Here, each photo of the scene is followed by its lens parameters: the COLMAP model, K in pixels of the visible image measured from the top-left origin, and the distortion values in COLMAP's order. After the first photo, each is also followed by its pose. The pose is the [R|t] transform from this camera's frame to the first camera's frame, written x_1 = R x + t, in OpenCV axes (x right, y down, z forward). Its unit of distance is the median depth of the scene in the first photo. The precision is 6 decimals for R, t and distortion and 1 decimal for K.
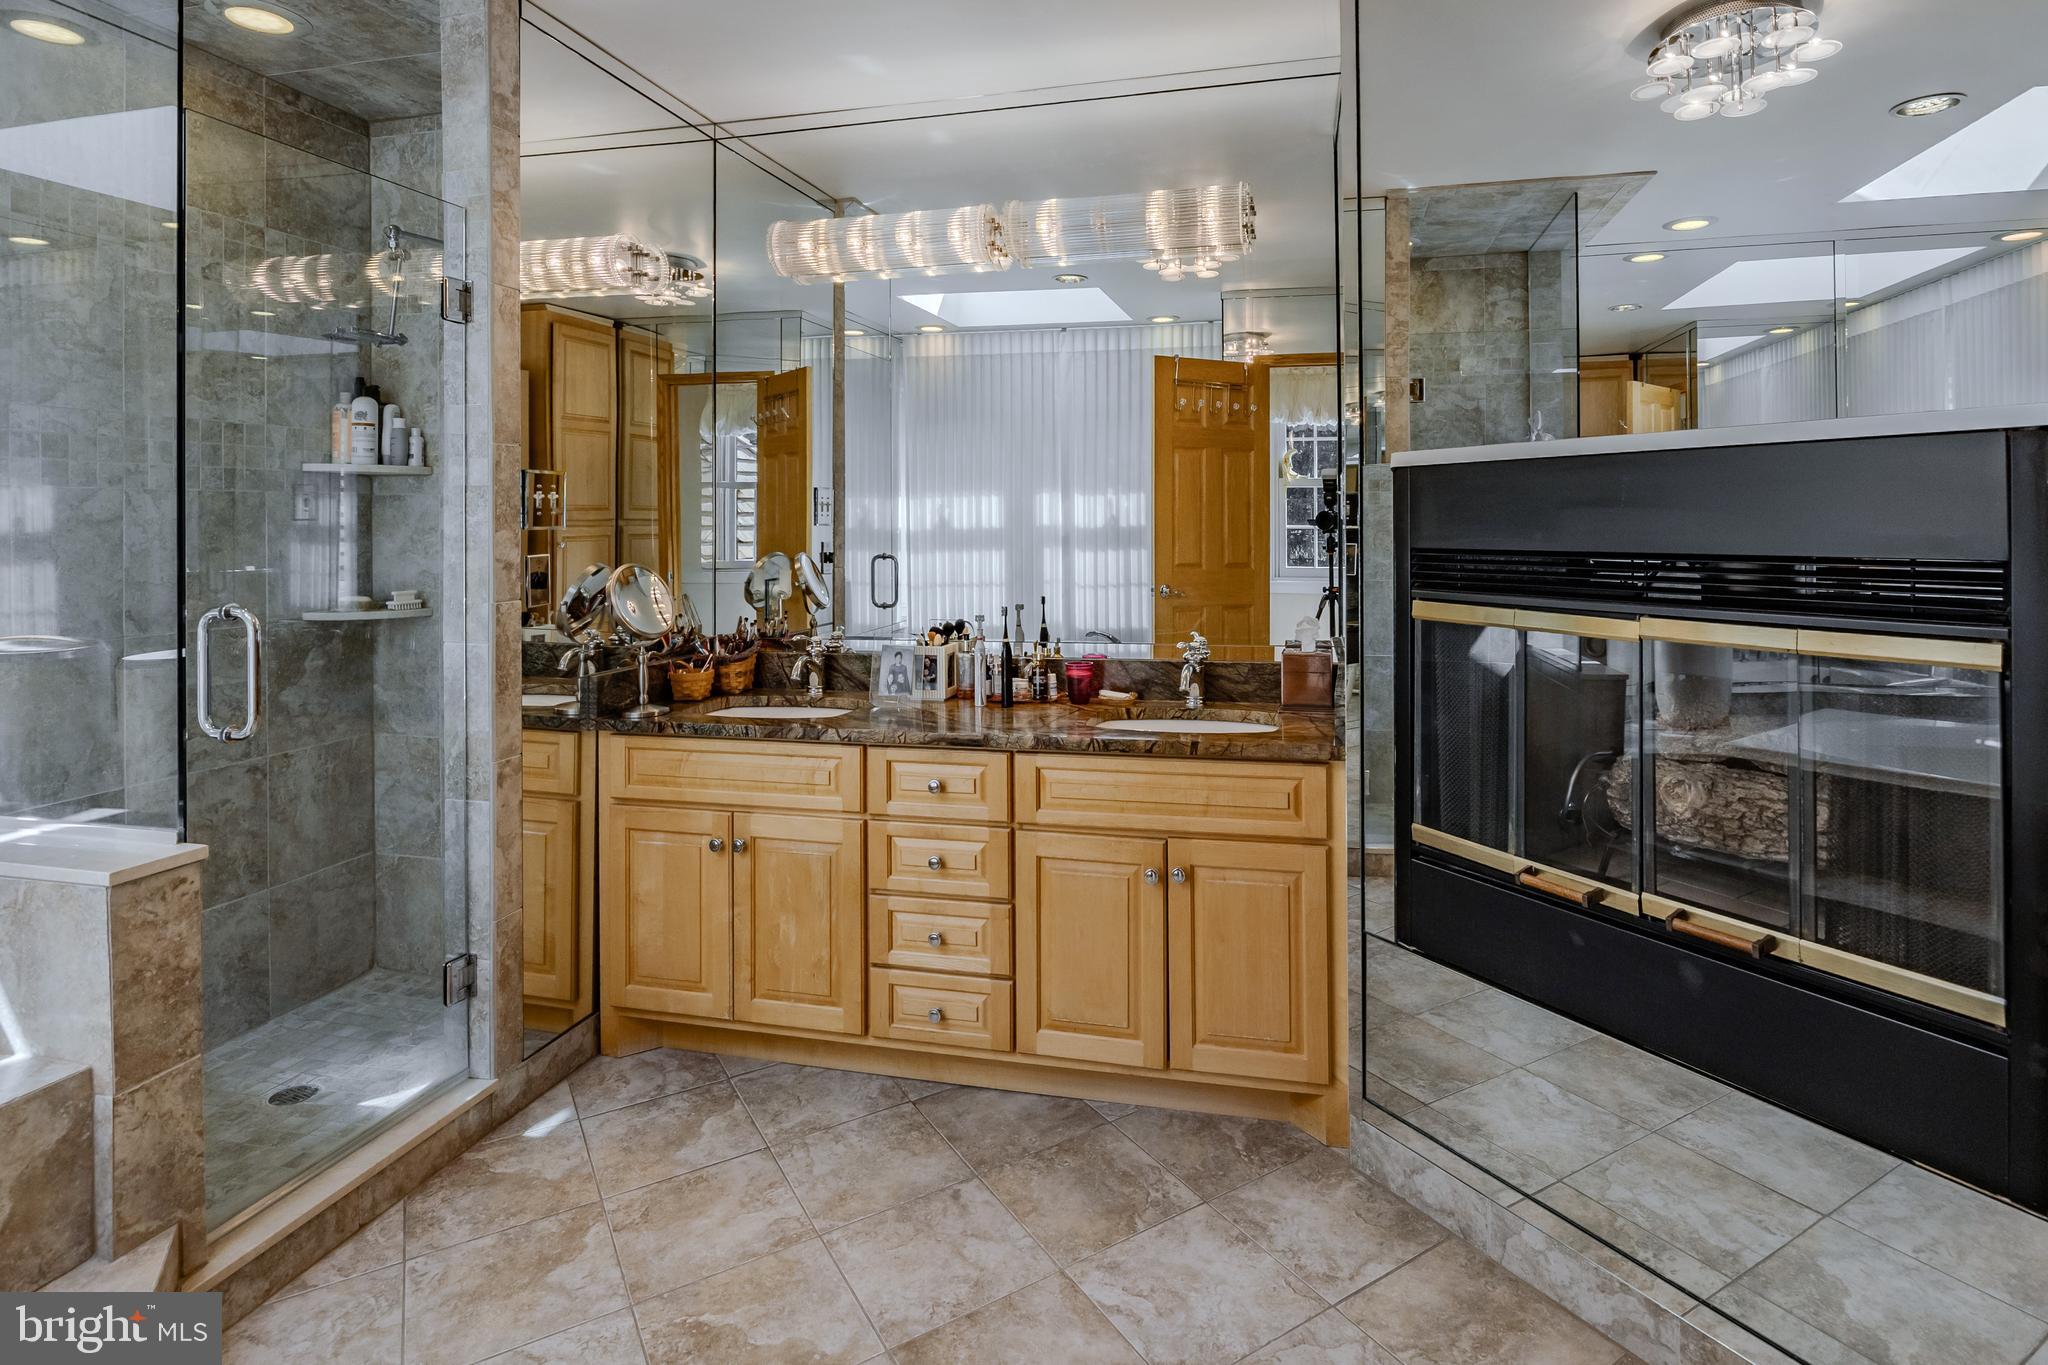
lens RADIAL K [[1057.4, 0, 1027.7], [0, 1057.4, 683.7], [0, 0, 1]] dist [-0.014266, 0.000630]
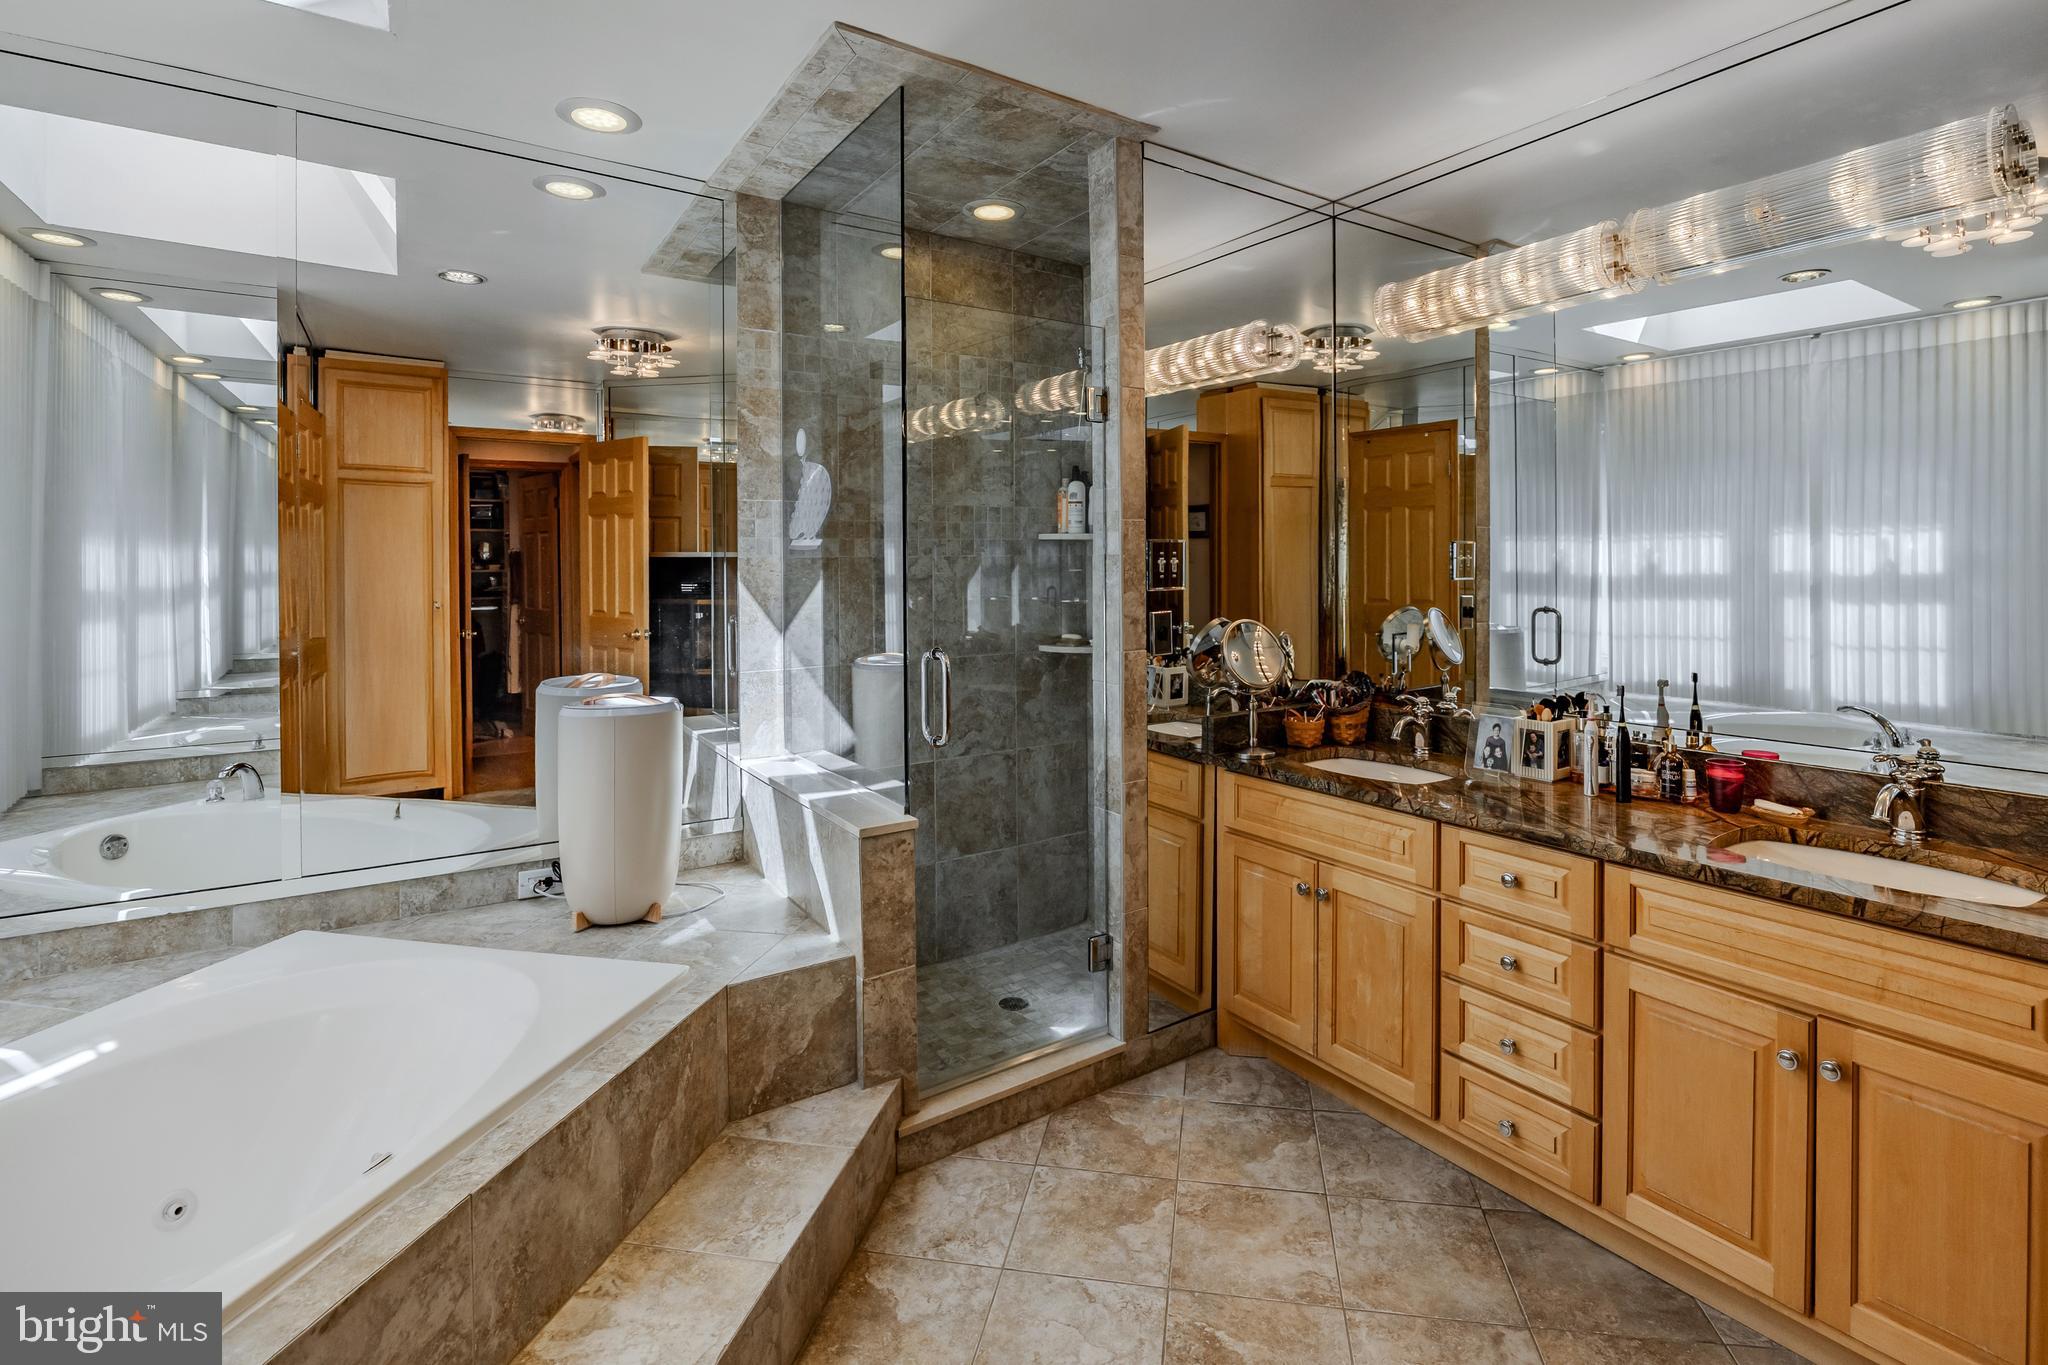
lens RADIAL K [[956.5, 0, 1028.8], [0, 956.5, 682.1], [0, 0, 1]] dist [-0.020469, 0.001291]
pose [[0.750675, 0.070633, -0.656885, 0.111154], [-0.084017, 0.996402, 0.011128, -0.040447], [0.655307, 0.046836, 0.753909, 0.105336]]
